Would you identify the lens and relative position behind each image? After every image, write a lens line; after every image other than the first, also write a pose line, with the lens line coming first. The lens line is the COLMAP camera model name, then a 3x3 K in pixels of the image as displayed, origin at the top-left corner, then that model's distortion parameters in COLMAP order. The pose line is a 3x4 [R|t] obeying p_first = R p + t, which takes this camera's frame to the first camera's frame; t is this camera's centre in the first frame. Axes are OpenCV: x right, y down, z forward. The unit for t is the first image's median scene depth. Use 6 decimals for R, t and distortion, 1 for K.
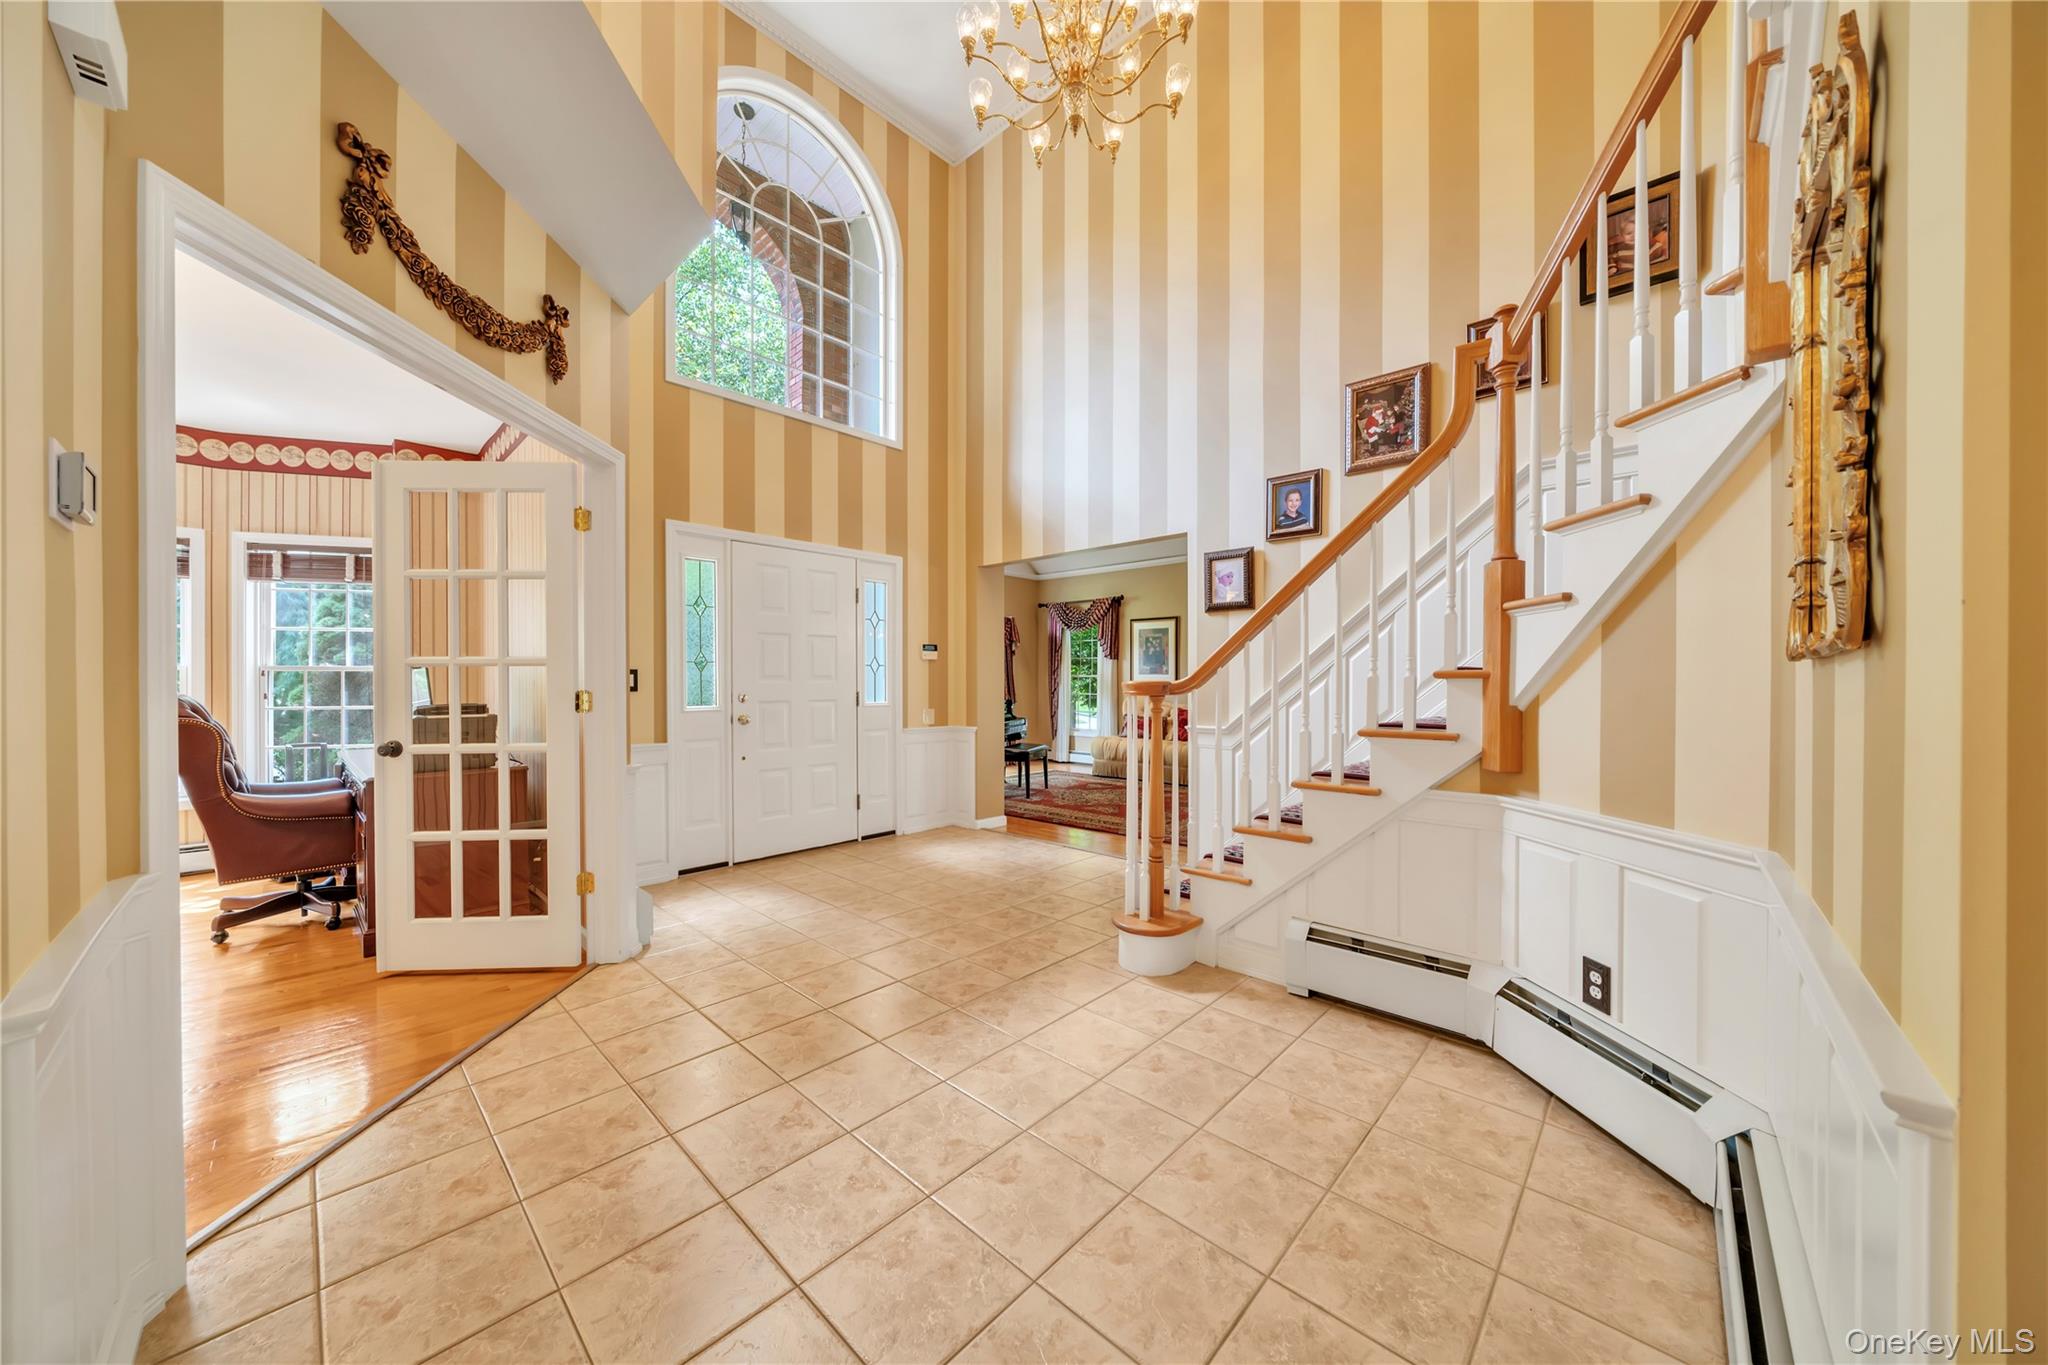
lens RADIAL K [[698.8, 0, 1016.6], [0, 698.8, 684.9], [0, 0, 1]] dist [-0.011815, 0.002353]
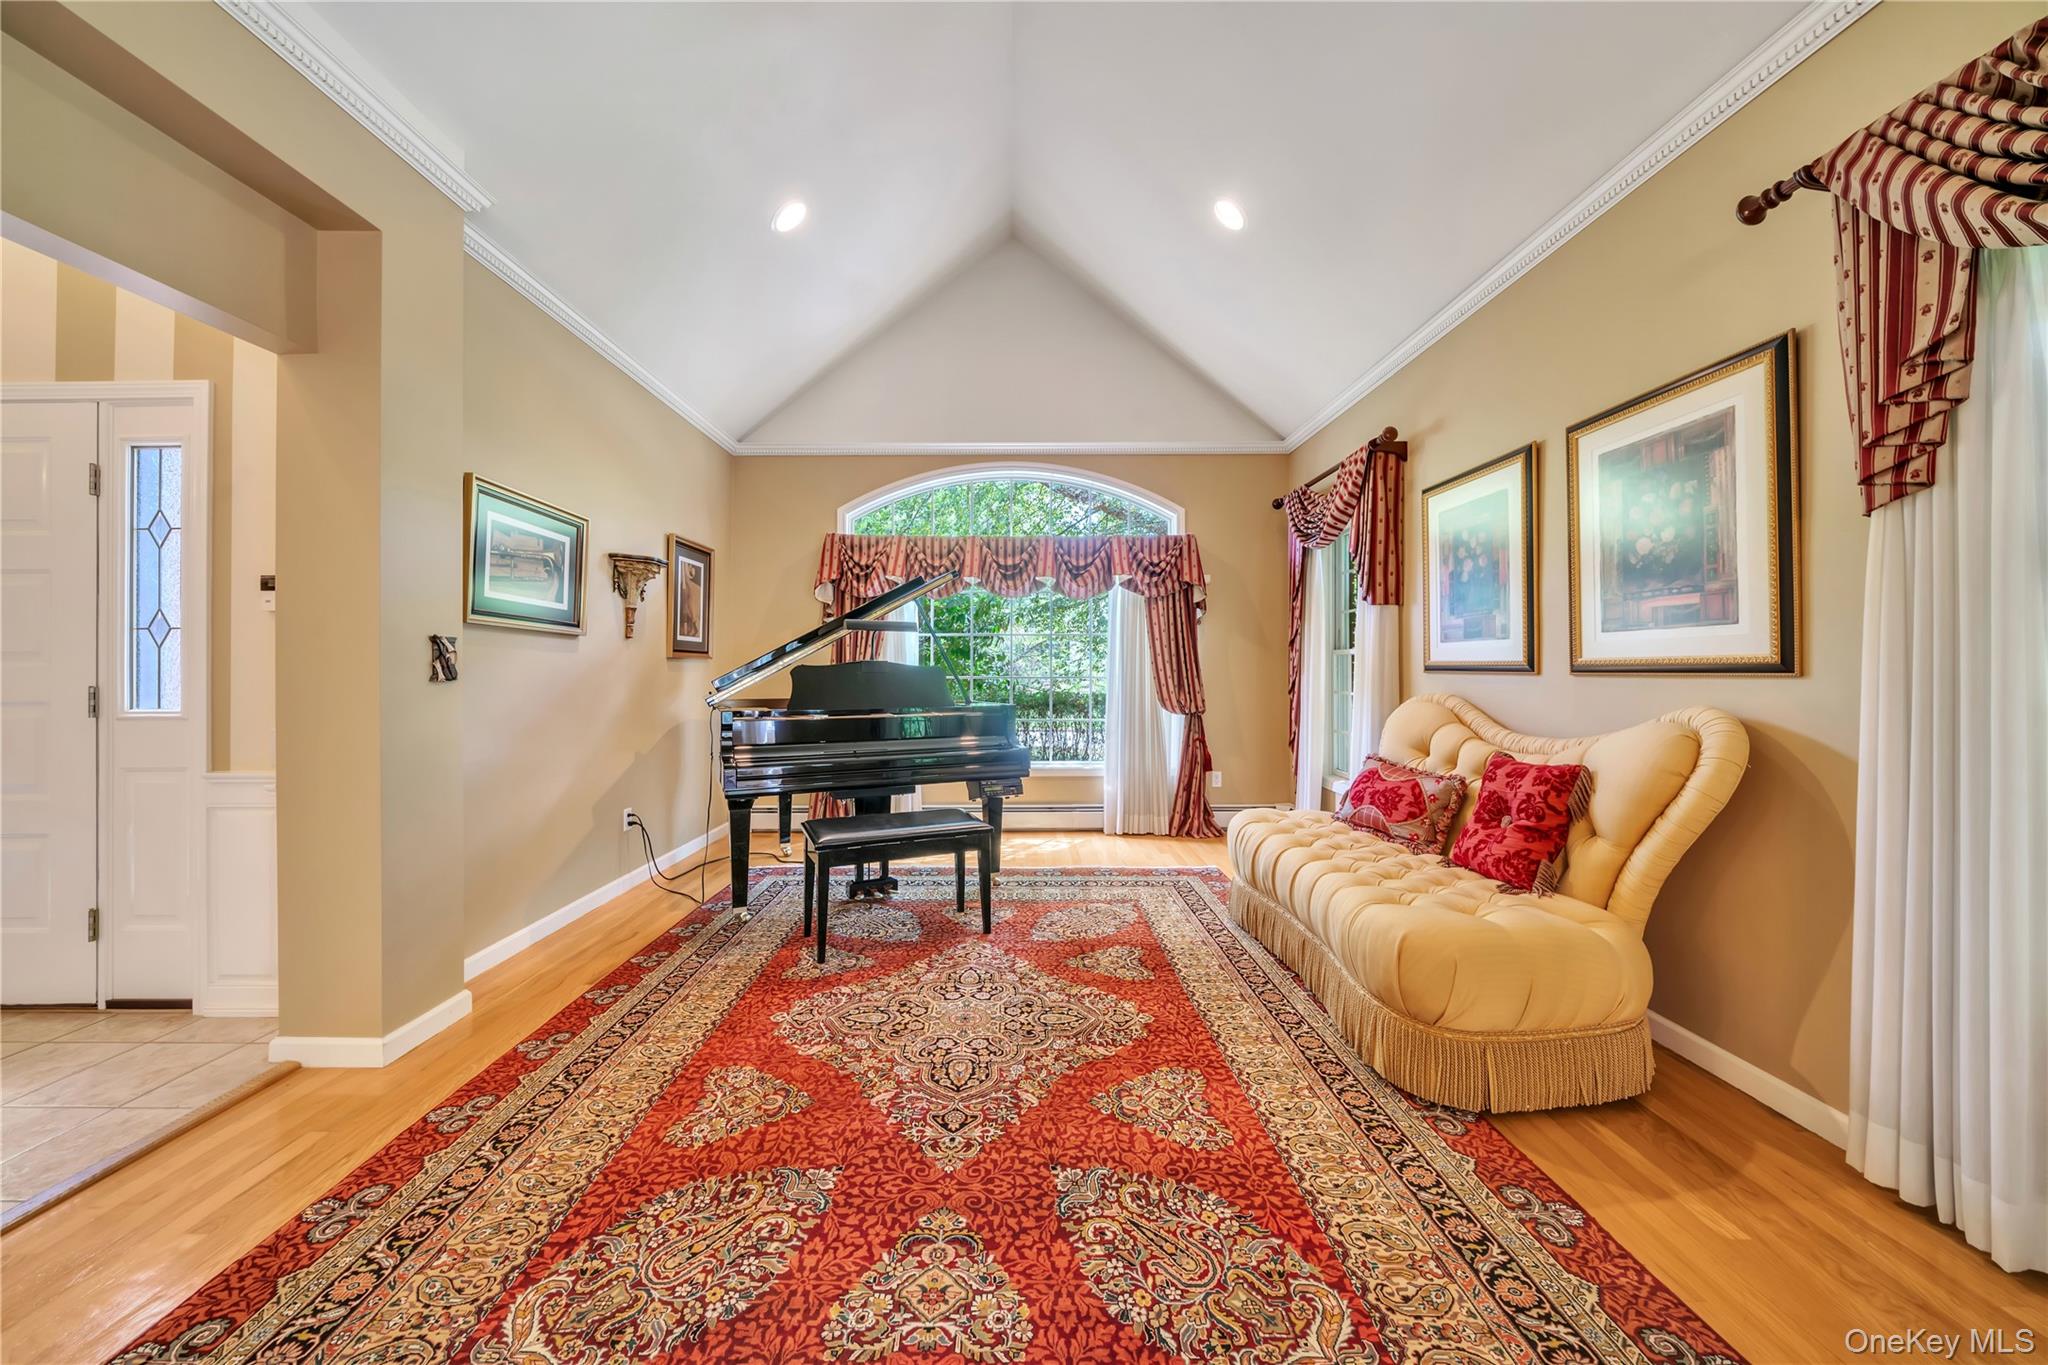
lens RADIAL K [[698.8, 0, 1016.6], [0, 698.8, 684.9], [0, 0, 1]] dist [-0.011815, 0.002353]
pose [[0.694415, 0.012556, -0.719465, 0.285990], [-0.000962, 0.999863, 0.016521, 0.000787], [0.719574, -0.010781, 0.694332, 0.616764]]
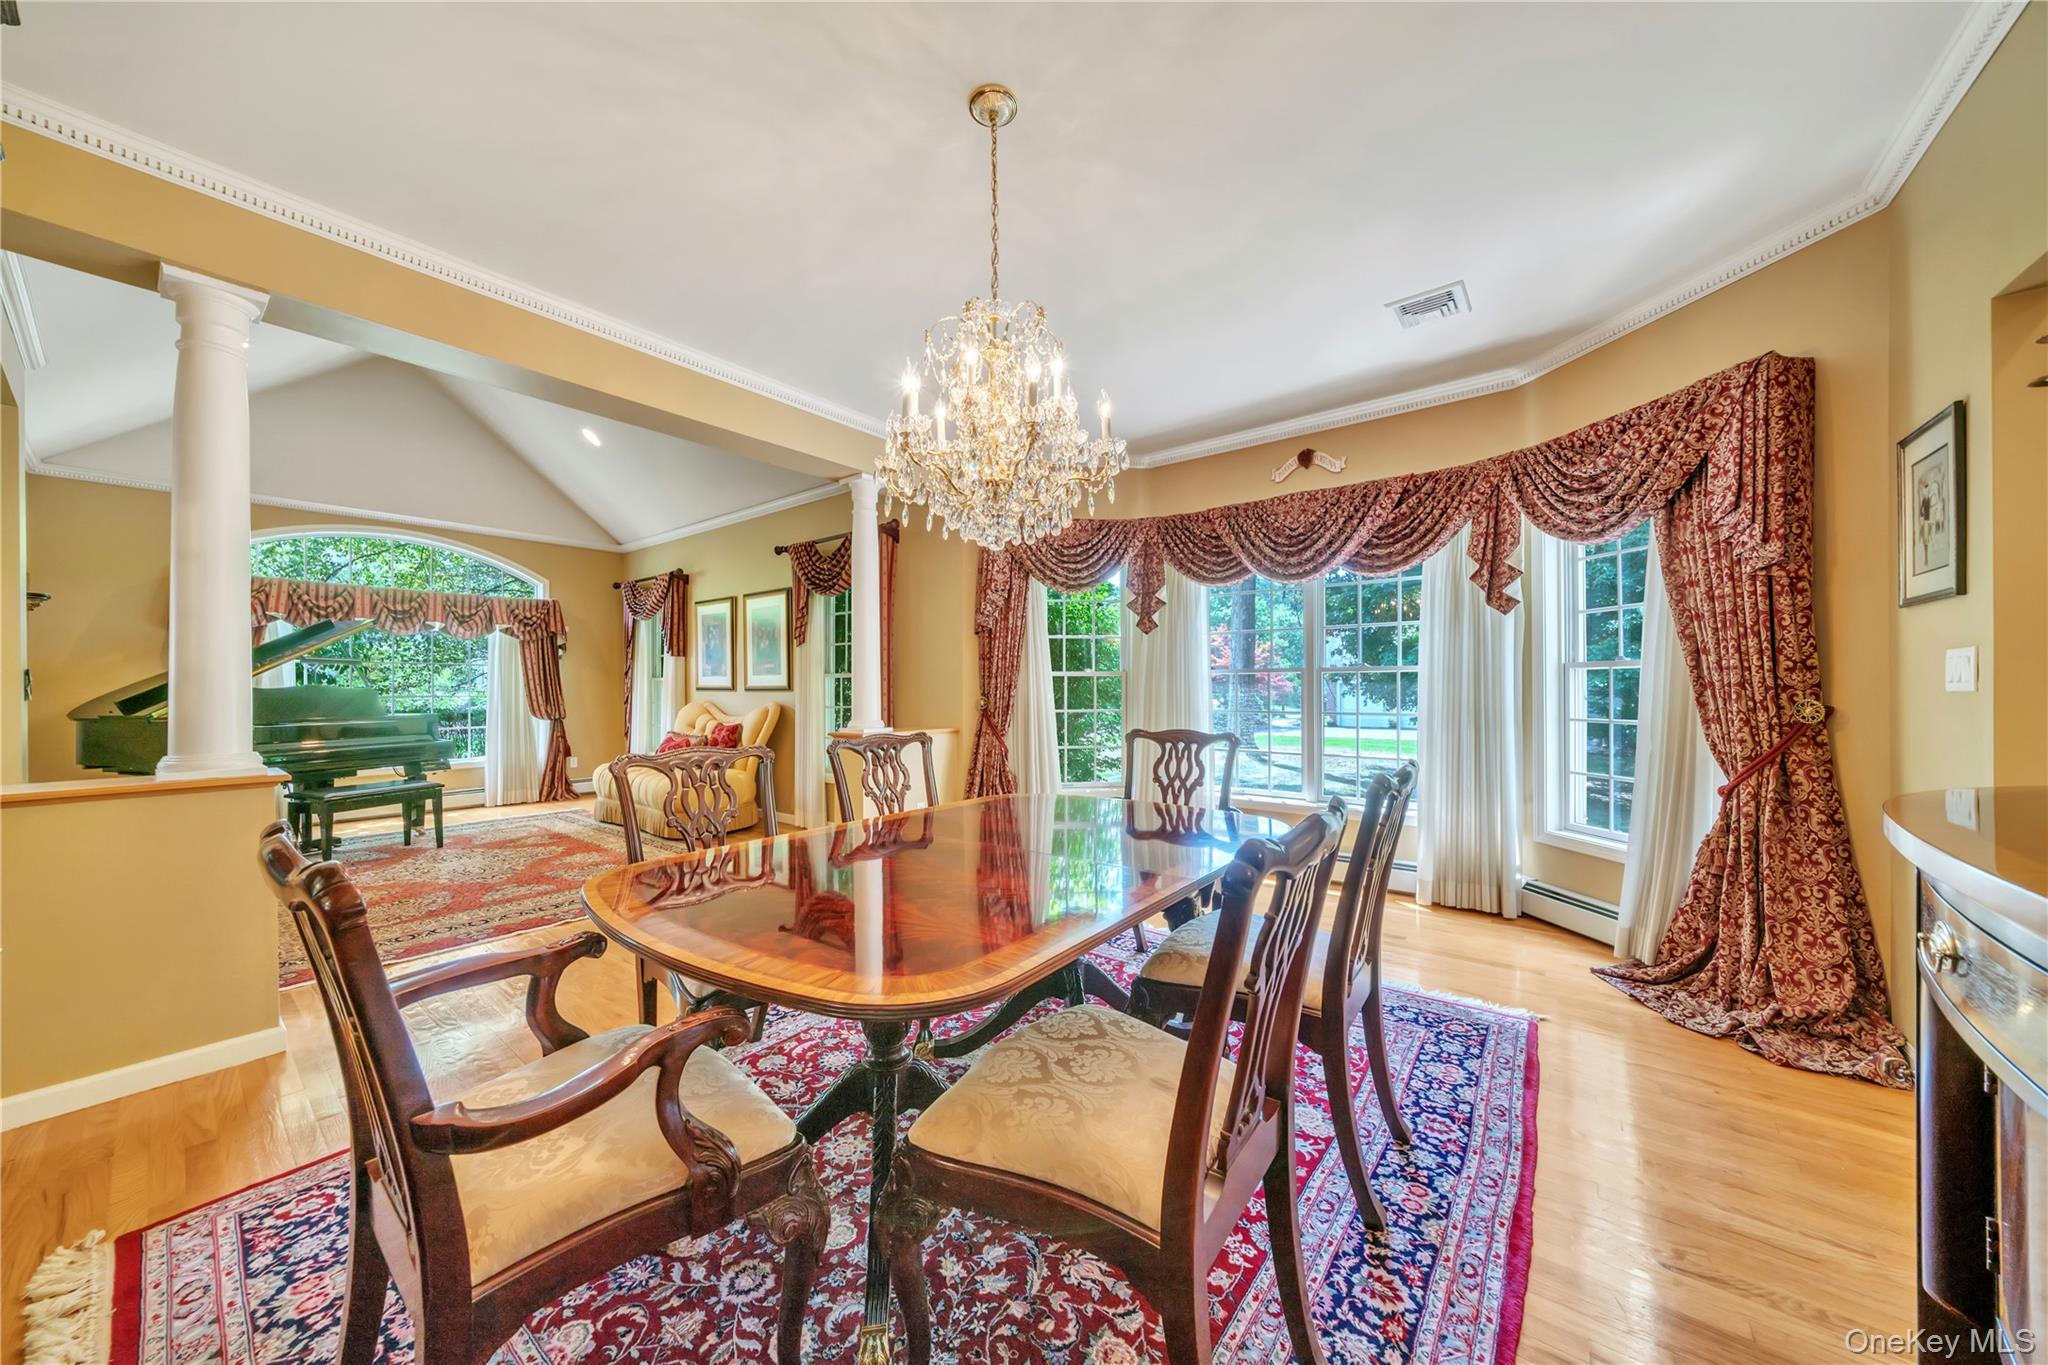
lens RADIAL K [[698.8, 0, 1016.6], [0, 698.8, 684.9], [0, 0, 1]] dist [-0.011815, 0.002353]
pose [[0.995662, -0.003587, 0.092972, 0.447865], [0.004528, 0.999941, -0.009911, 0.002658], [-0.092931, 0.010289, 0.995619, 0.238707]]
